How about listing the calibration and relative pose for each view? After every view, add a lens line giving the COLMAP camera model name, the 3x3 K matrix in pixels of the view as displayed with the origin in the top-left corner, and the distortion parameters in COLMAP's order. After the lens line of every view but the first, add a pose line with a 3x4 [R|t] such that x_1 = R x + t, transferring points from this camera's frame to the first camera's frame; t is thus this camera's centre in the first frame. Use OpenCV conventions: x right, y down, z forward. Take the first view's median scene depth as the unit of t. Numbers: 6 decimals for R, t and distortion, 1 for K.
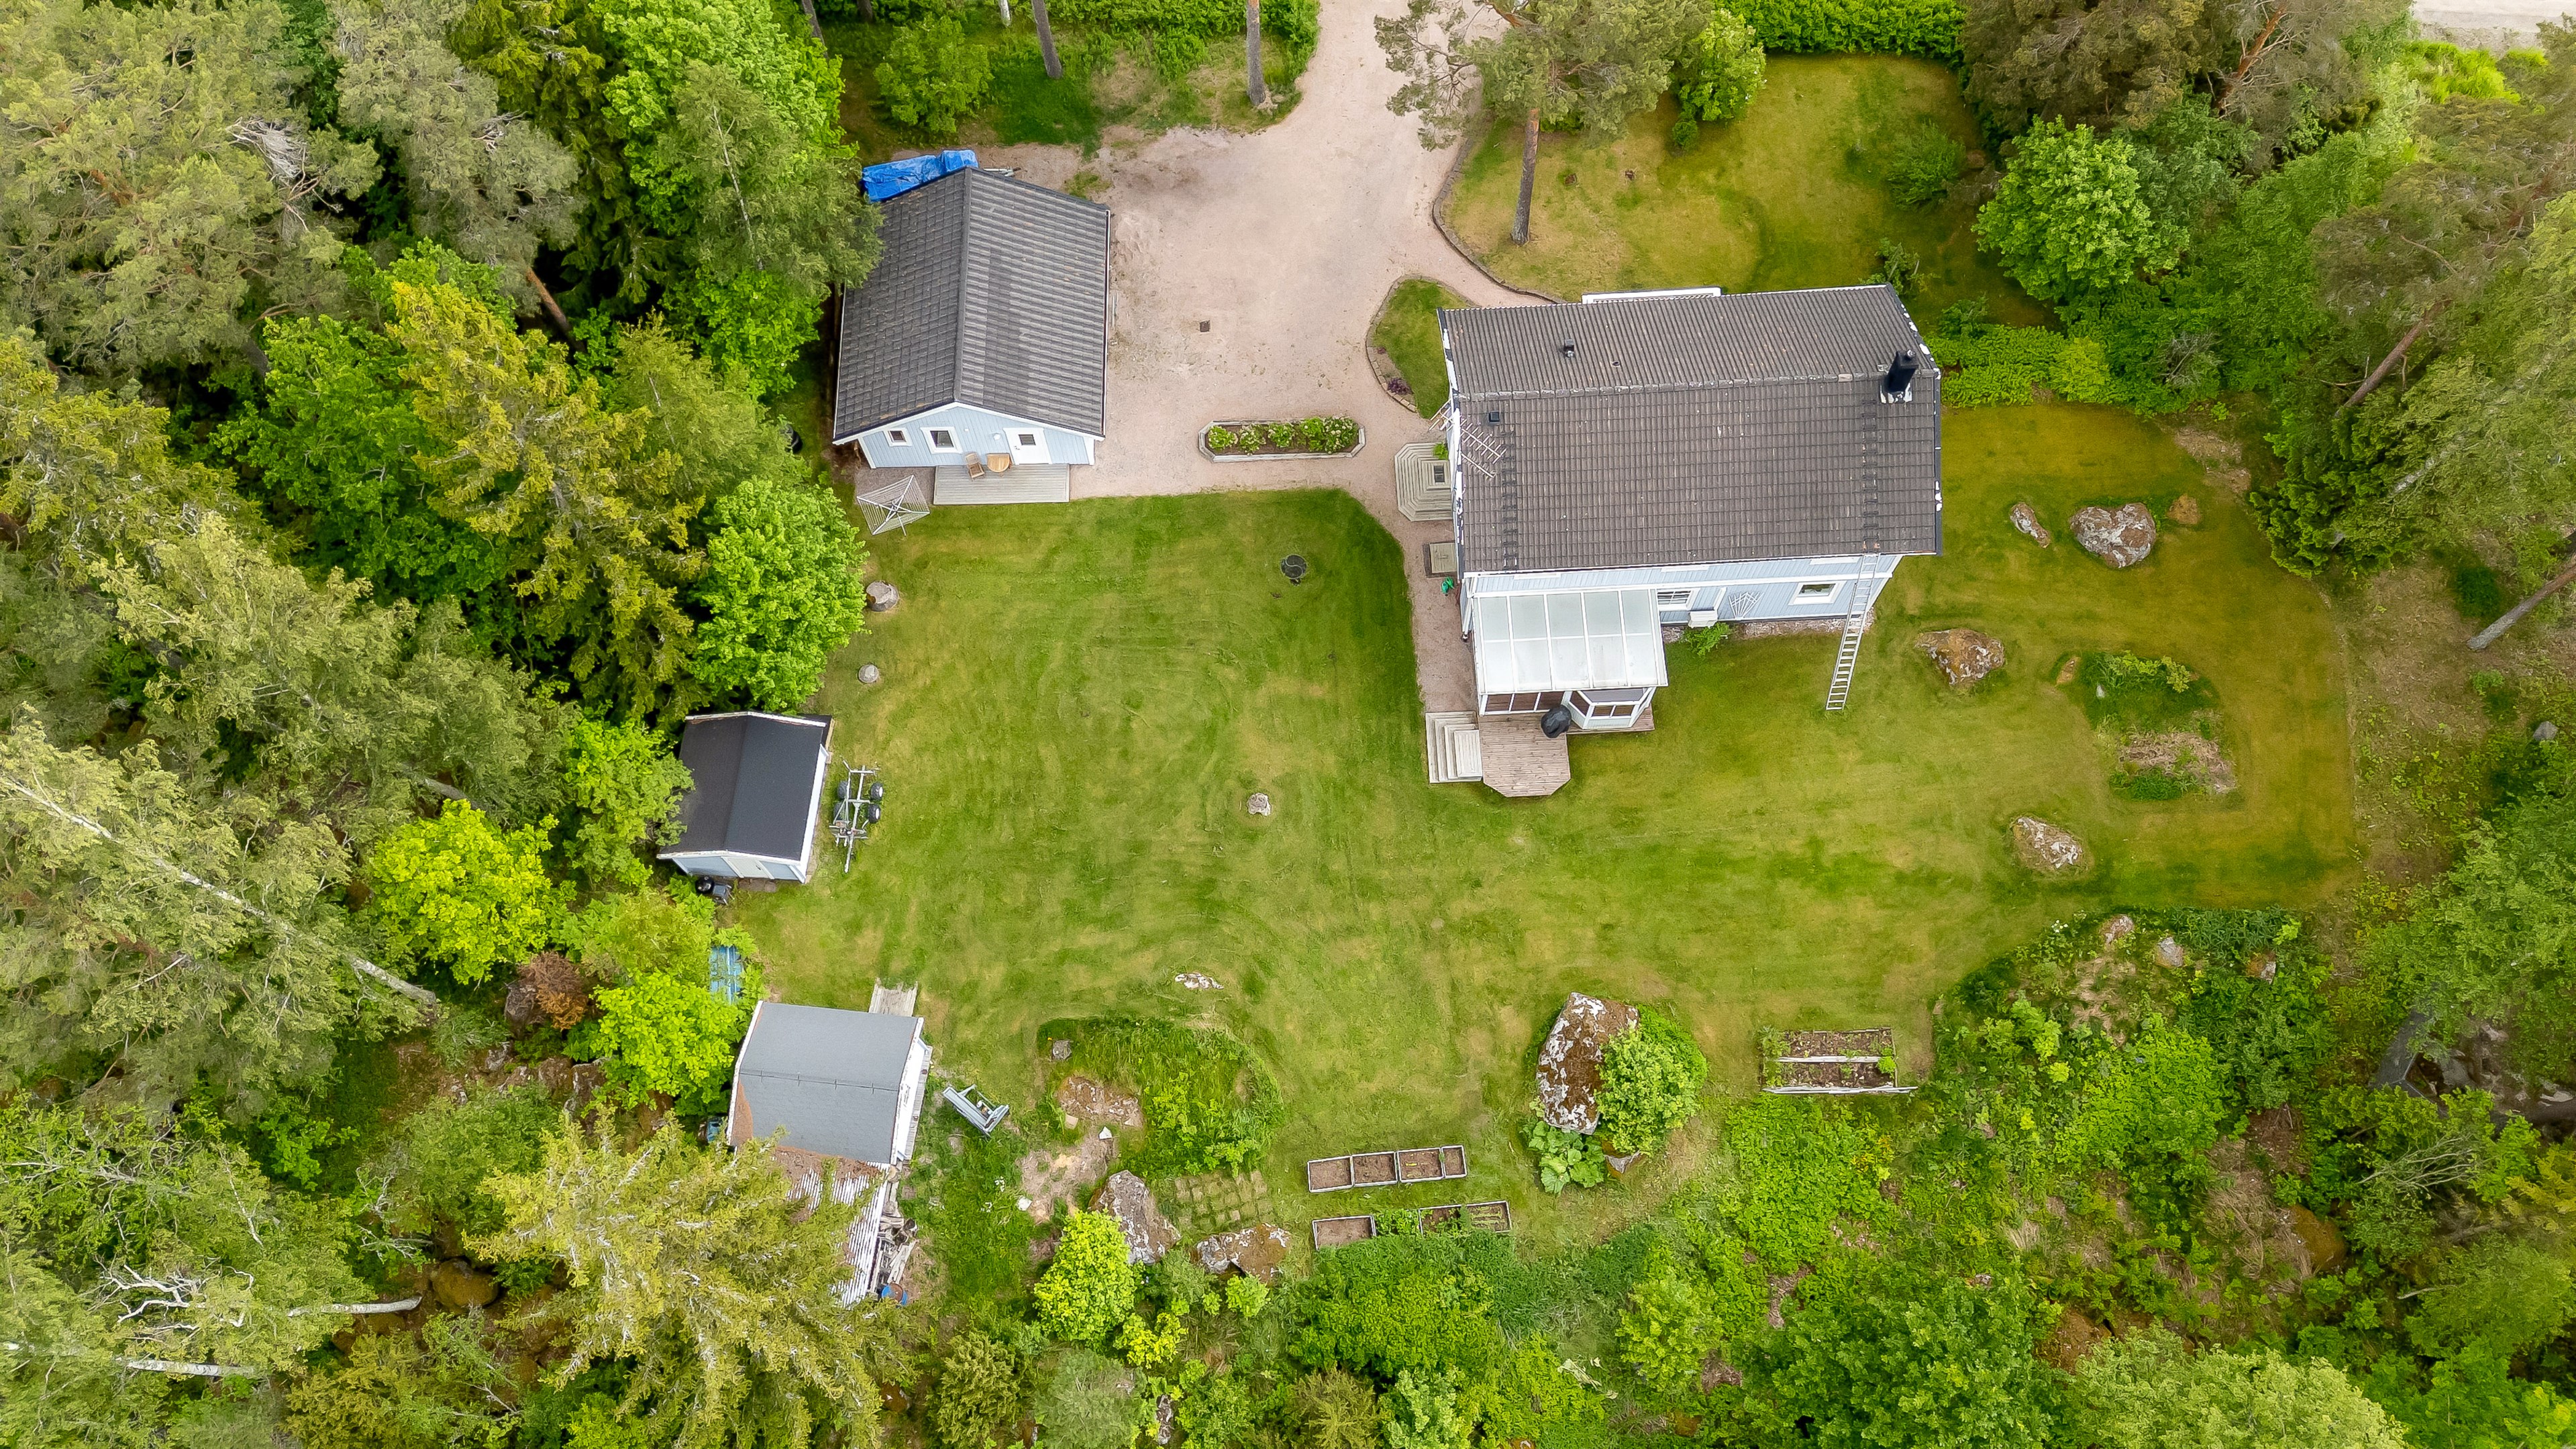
lens RADIAL K [[1902.1, 0, 1276.1], [0, 1902.1, 712.0], [0, 0, 1]] dist [0.031840, -0.019802]
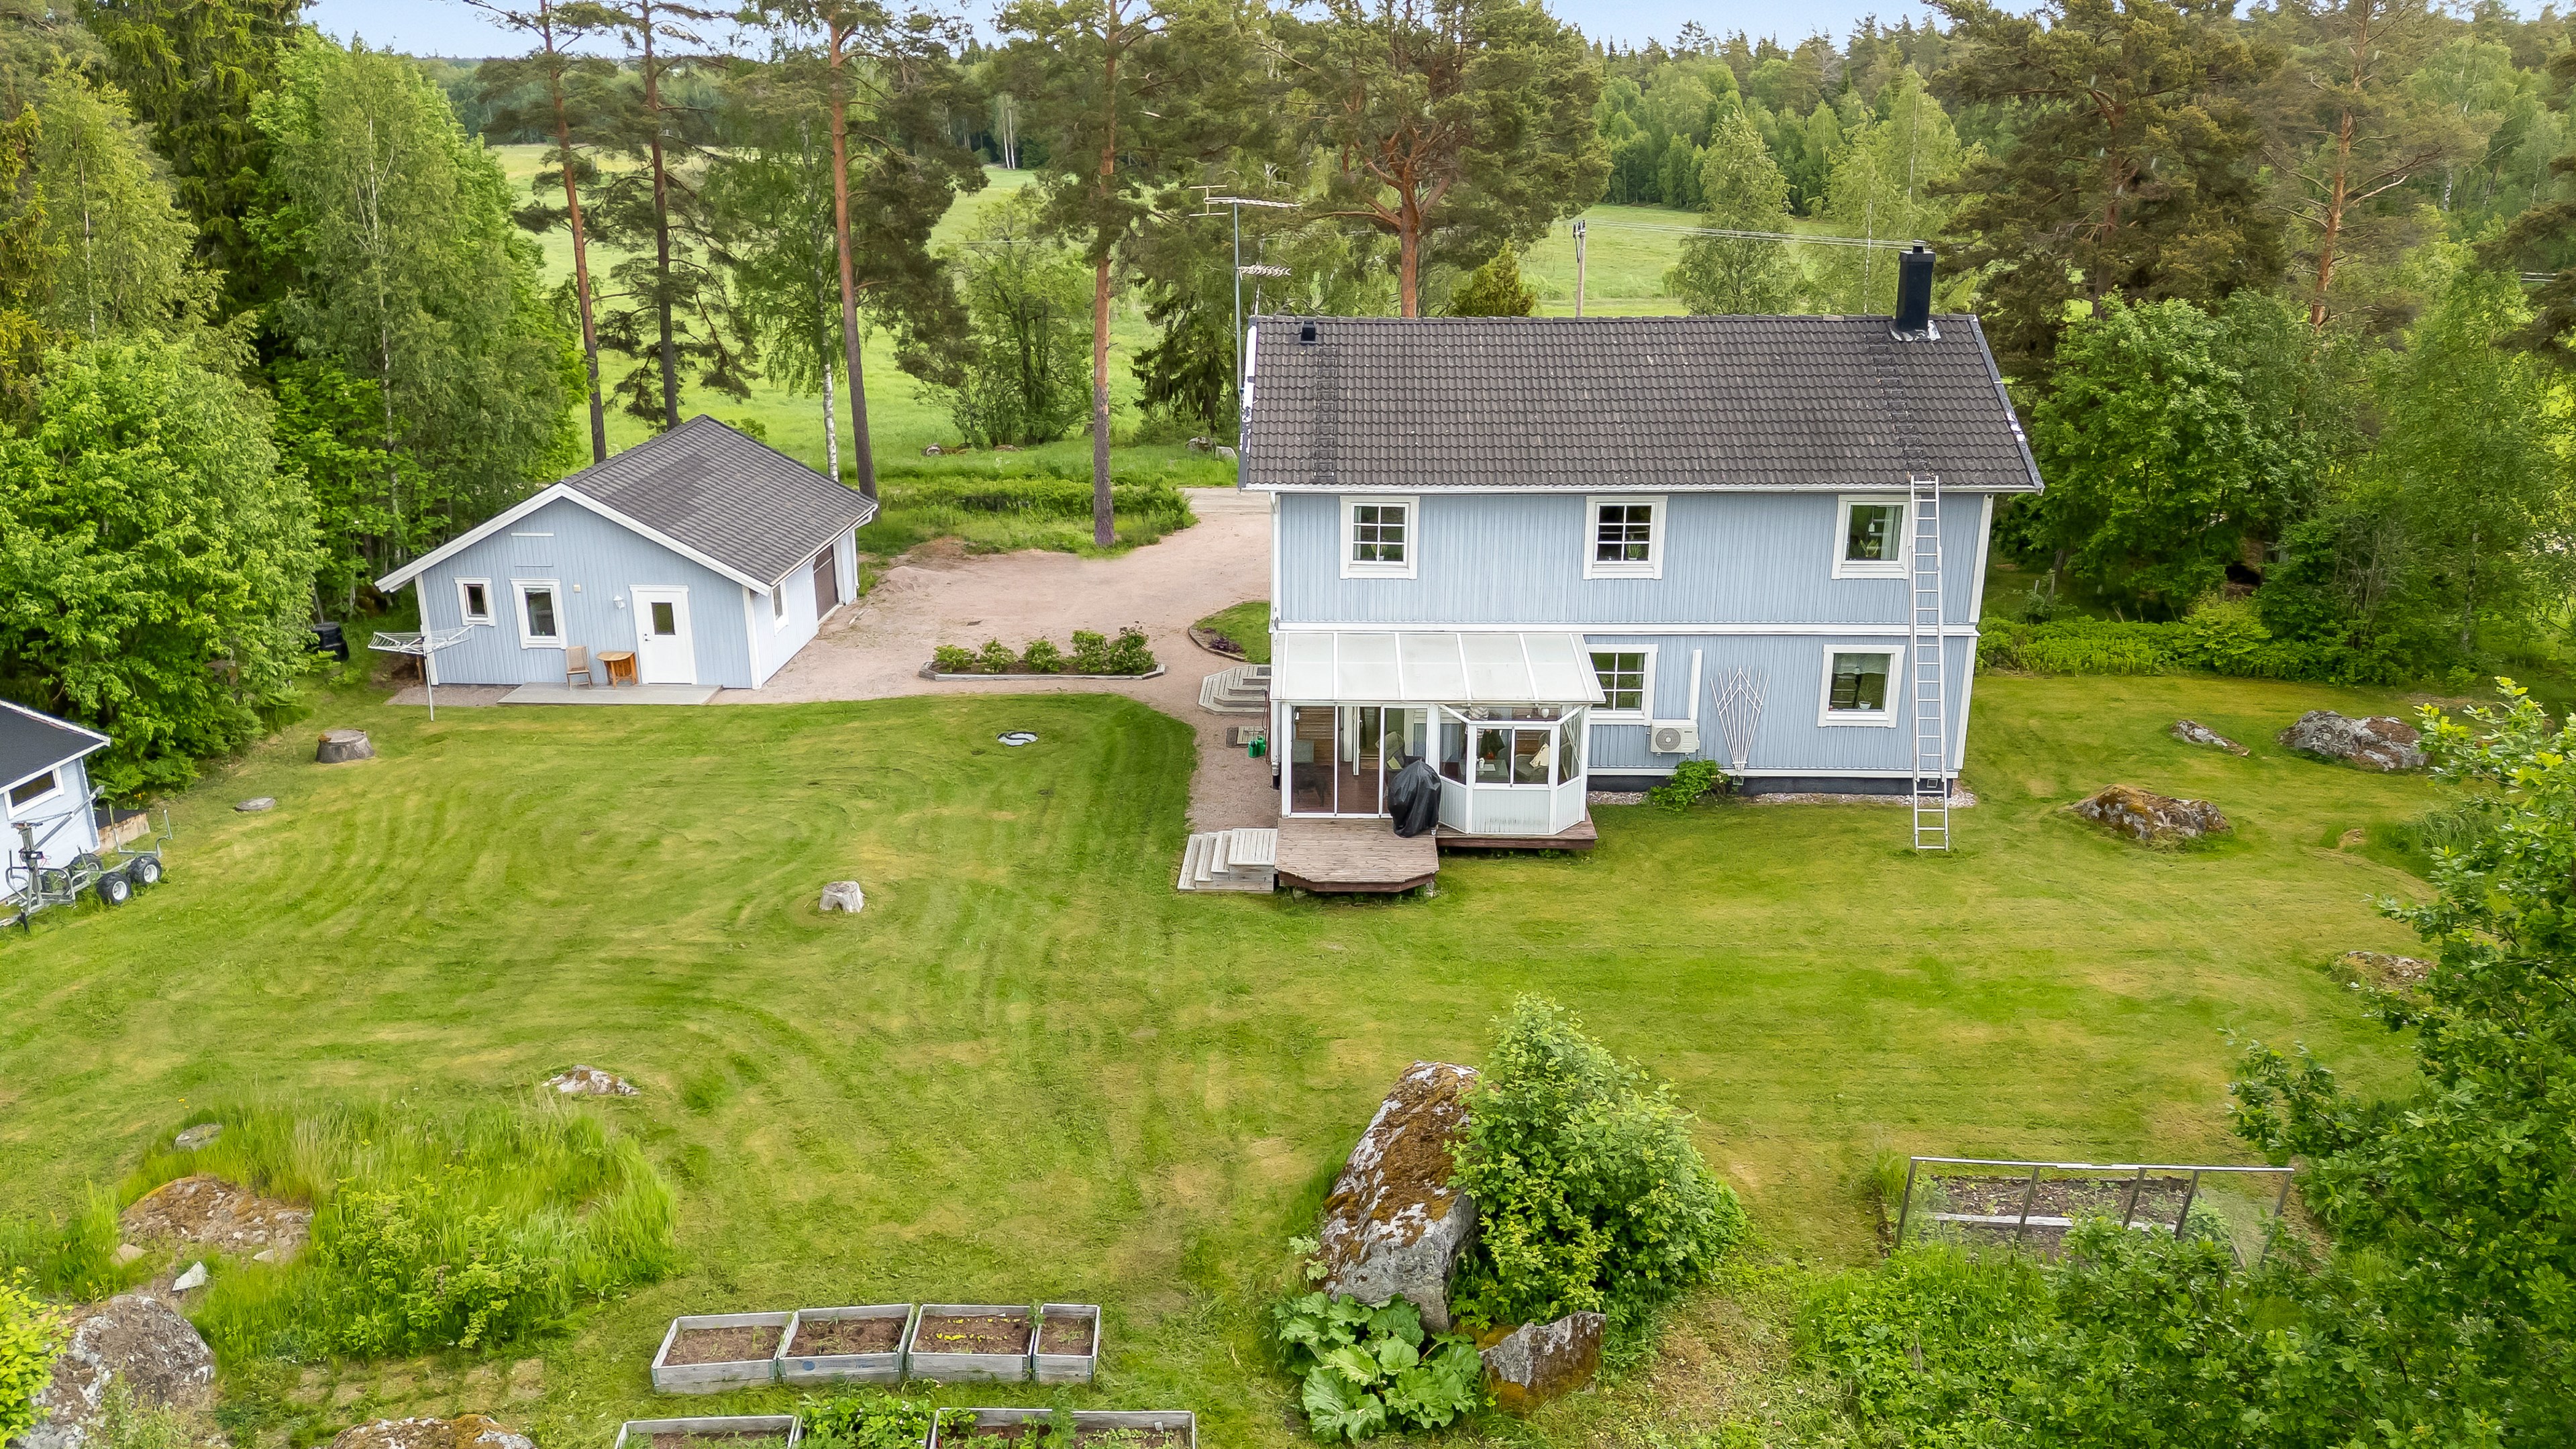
lens RADIAL K [[1902.1, 0, 1313.9], [0, 1902.1, 714.3], [0, 0, 1]] dist [0.031840, -0.019802]
pose [[0.997928, 0.039242, -0.050996, 0.145085], [-0.064310, 0.635230, -0.769641, 0.411555], [0.002193, 0.771326, 0.636437, 0.633837]]
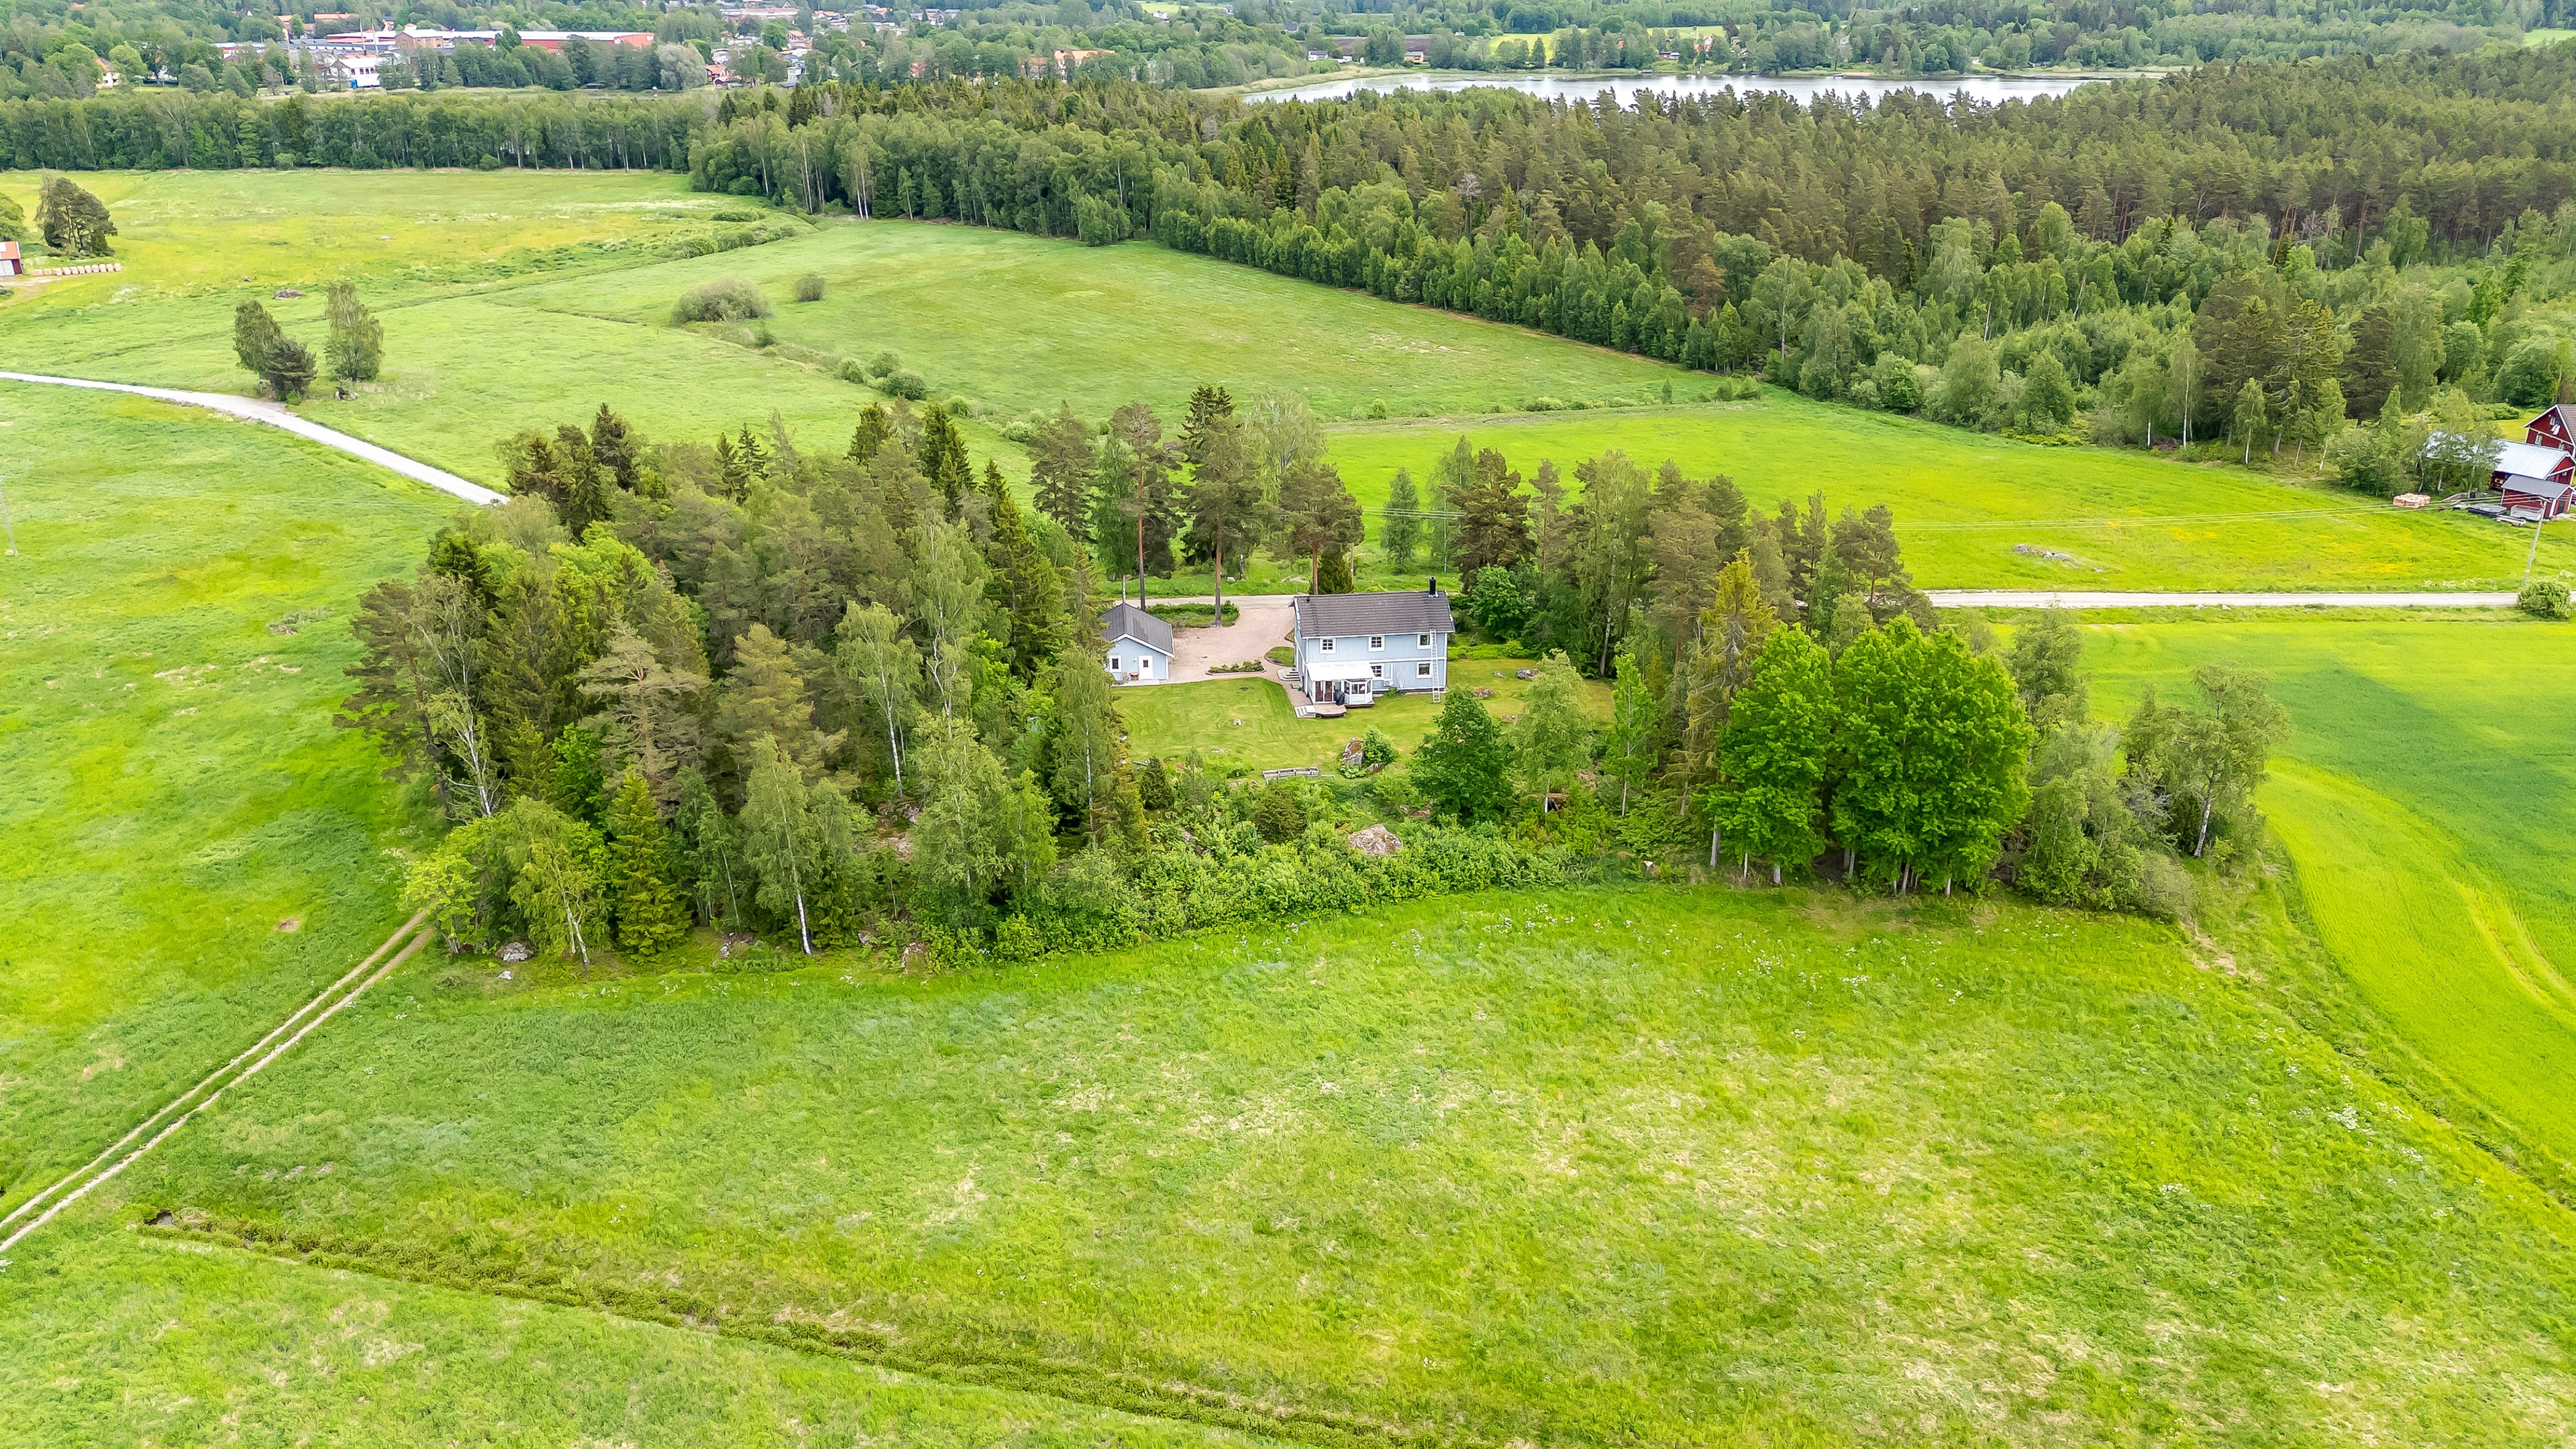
lens RADIAL K [[1902.1, 0, 1290.8], [0, 1902.1, 727.0], [0, 0, 1]] dist [0.031840, -0.019802]
pose [[0.996552, -0.016596, 0.081290, -0.156856], [0.070605, 0.684191, -0.725877, 2.089270], [-0.043571, 0.729114, 0.683004, -0.902790]]
